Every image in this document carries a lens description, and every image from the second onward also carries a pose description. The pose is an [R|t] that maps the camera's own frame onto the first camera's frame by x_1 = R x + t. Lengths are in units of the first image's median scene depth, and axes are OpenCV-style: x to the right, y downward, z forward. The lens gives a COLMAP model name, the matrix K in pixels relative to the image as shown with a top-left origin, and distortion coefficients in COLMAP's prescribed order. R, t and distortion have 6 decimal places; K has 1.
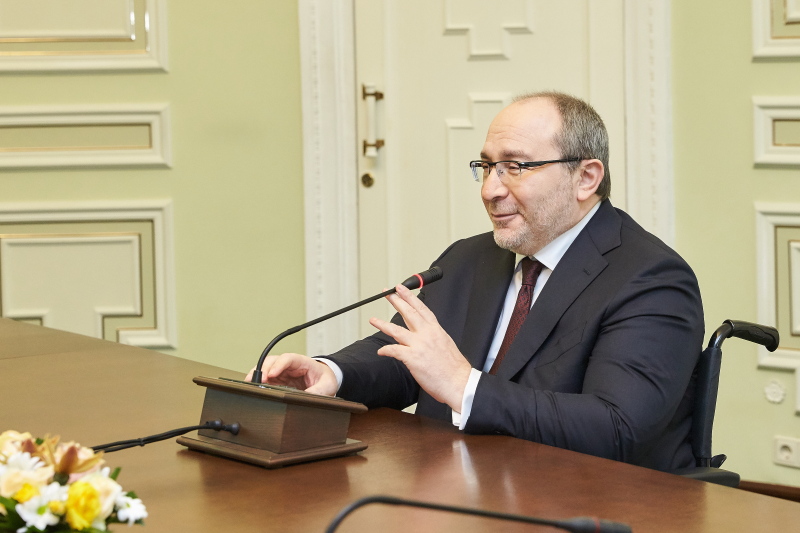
lens RADIAL K [[1675.2, 0, 400.0], [0, 1675.2, 266.5], [0, 0, 1]] dist [0.059806, 0.413922]
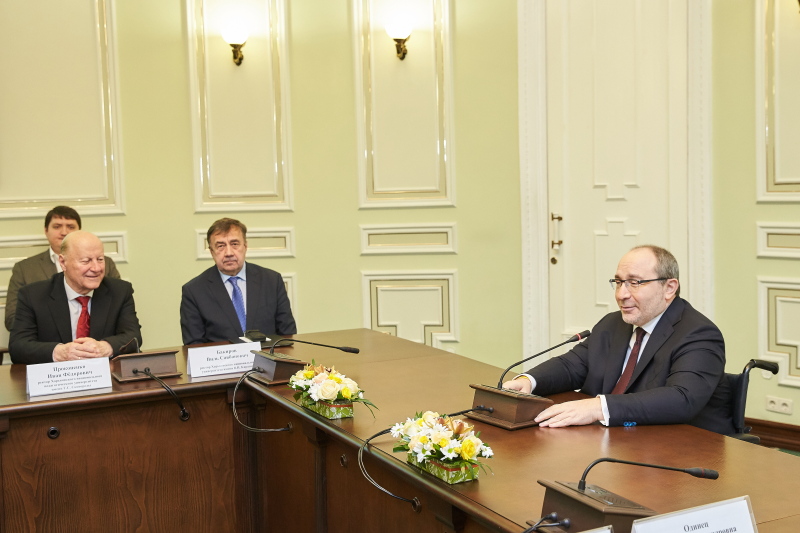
lens RADIAL K [[910.8, 0, 368.9], [0, 910.8, 264.5], [0, 0, 1]] dist [0.005327, 0.002470]
pose [[0.979298, 0.011691, -0.202086, -0.016339], [-0.012845, 0.999908, -0.004401, -0.040515], [0.202016, 0.006906, 0.979358, -0.125886]]
